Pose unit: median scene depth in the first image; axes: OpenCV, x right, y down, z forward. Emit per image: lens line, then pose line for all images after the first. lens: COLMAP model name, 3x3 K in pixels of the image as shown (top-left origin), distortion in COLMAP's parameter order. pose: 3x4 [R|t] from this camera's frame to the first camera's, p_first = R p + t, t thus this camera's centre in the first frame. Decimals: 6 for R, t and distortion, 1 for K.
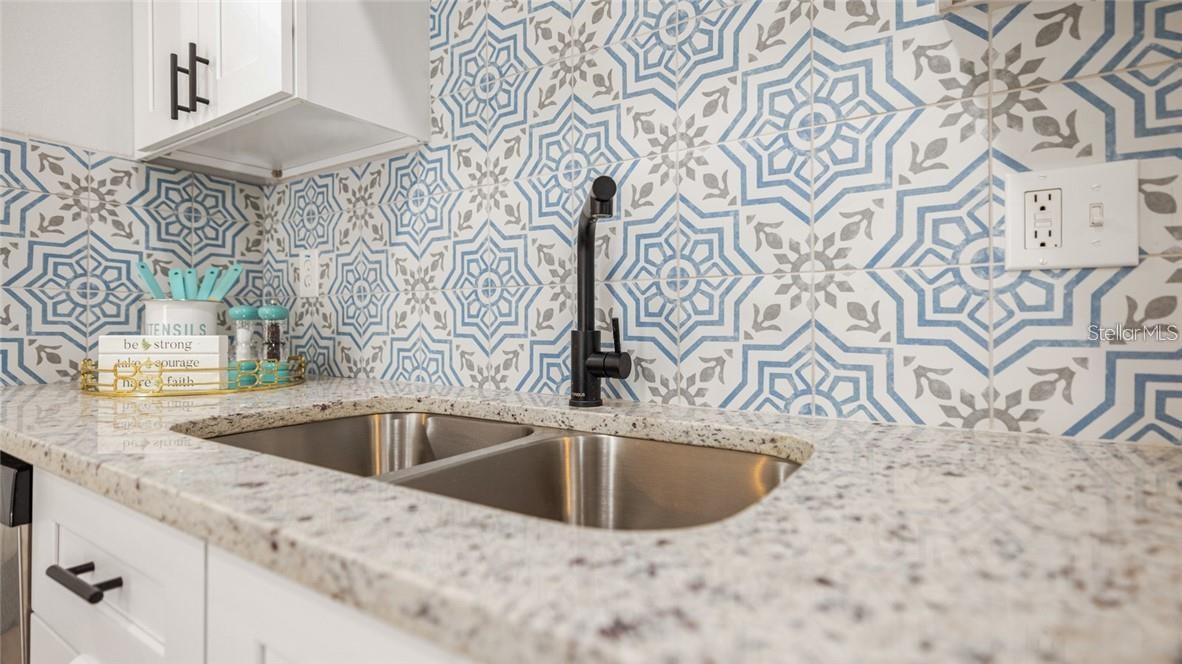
lens RADIAL K [[570.7, 0, 589.7], [0, 570.7, 321.7], [0, 0, 1]] dist [-0.003368, 0.000402]
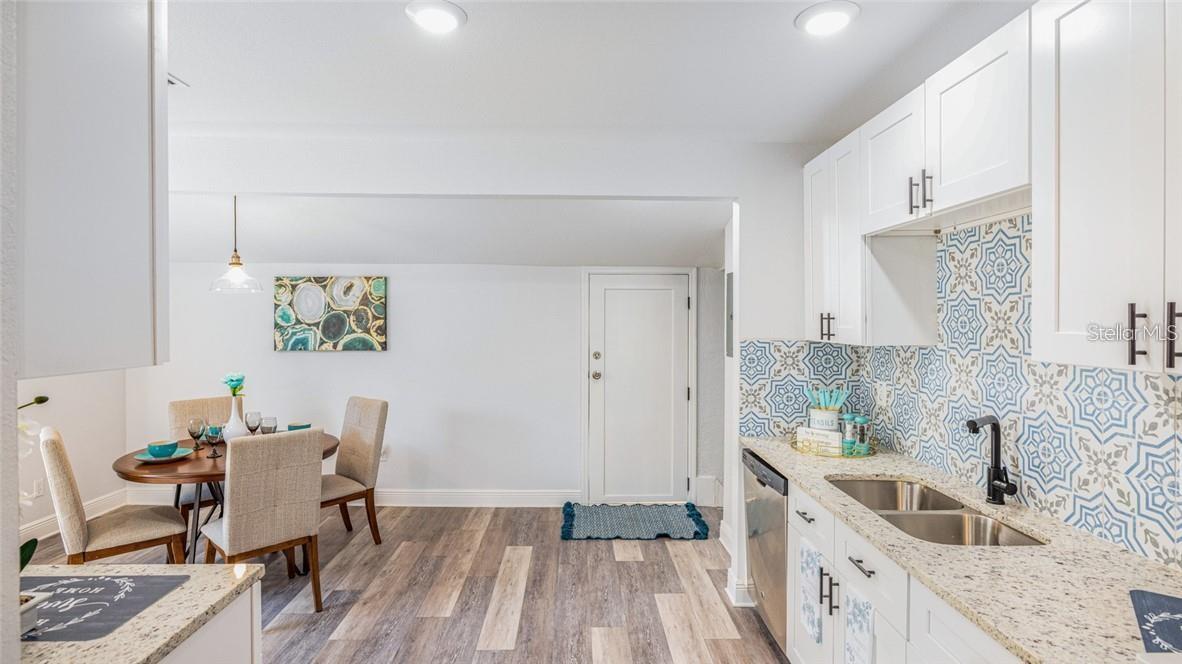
lens RADIAL K [[570.7, 0, 585.9], [0, 570.7, 326.1], [0, 0, 1]] dist [-0.003368, 0.000402]
pose [[0.541846, 0.004622, -0.840465, 0.760886], [0.003600, 0.999963, 0.007820, -0.429198], [0.840470, -0.007263, 0.541809, -1.150184]]
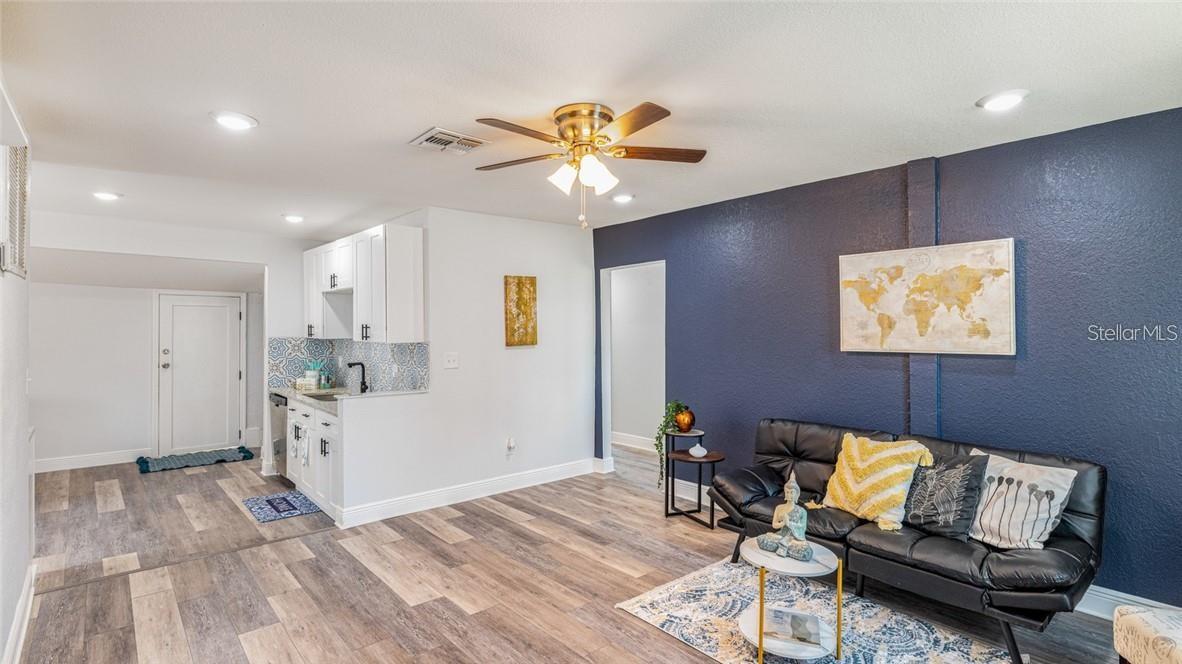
lens RADIAL K [[570.7, 0, 589.7], [0, 570.7, 324.8], [0, 0, 1]] dist [-0.003368, 0.000402]
pose [[0.960494, -0.001433, -0.278296, 3.157665], [0.001309, 0.999999, -0.000631, -0.451109], [0.278296, 0.000242, 0.960495, -3.264395]]
